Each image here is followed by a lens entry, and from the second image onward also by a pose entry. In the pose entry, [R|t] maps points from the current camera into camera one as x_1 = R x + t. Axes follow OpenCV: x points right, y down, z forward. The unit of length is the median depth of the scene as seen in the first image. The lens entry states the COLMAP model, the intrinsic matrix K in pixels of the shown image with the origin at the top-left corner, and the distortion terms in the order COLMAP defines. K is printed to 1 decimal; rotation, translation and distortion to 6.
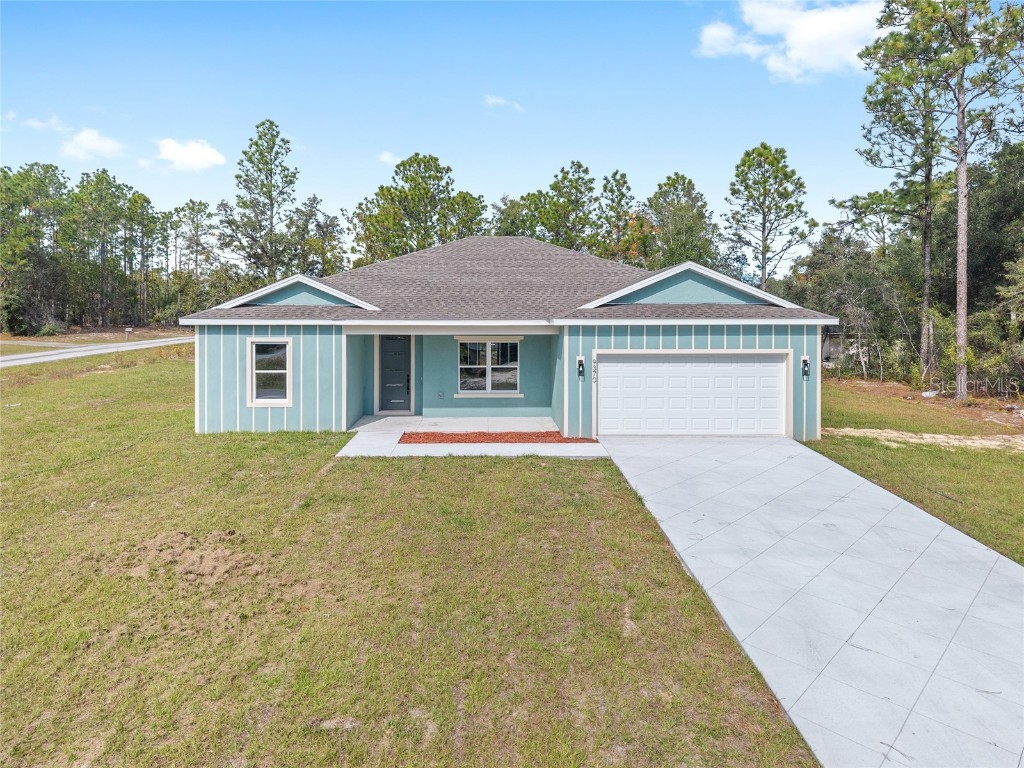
lens RADIAL K [[709.7, 0, 511.0], [0, 709.7, 317.9], [0, 0, 1]] dist [0.002077, 0.001148]
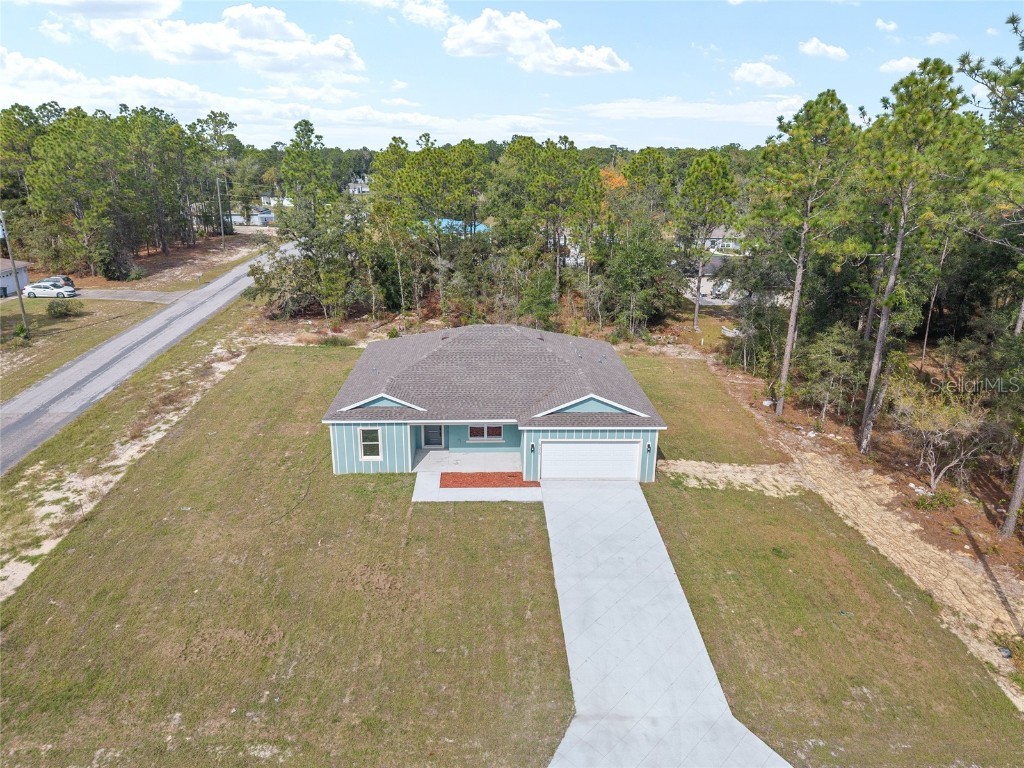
lens RADIAL K [[681.2, 0, 512.0], [0, 681.2, 384.0], [0, 0, 1]] dist [0.027893, -0.023595]
pose [[0.999947, 0.010248, 0.000135, 0.039954], [-0.009749, 0.947005, 0.321071, -0.684563], [0.003162, -0.321056, 0.947055, -0.697536]]
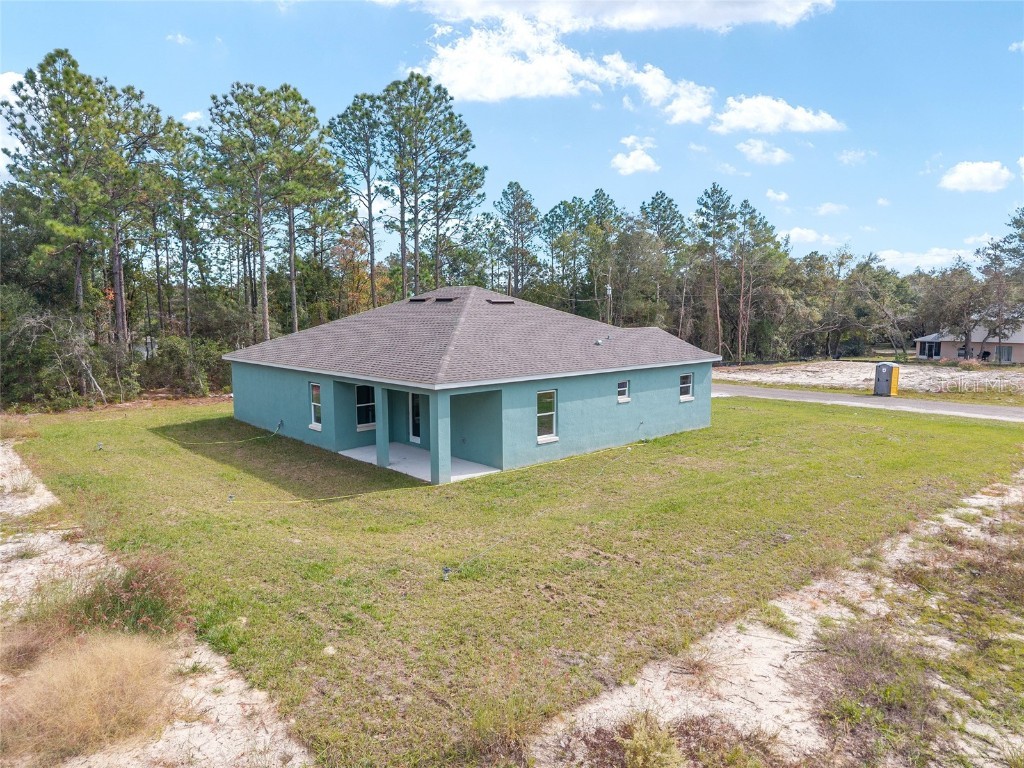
lens RADIAL K [[681.2, 0, 512.0], [0, 681.2, 384.0], [0, 0, 1]] dist [0.027893, -0.023595]
pose [[-0.638438, -0.078876, 0.765621, -1.364164], [0.007352, 0.994065, 0.108541, -0.105293], [-0.769638, 0.074926, -0.634069, 2.351690]]
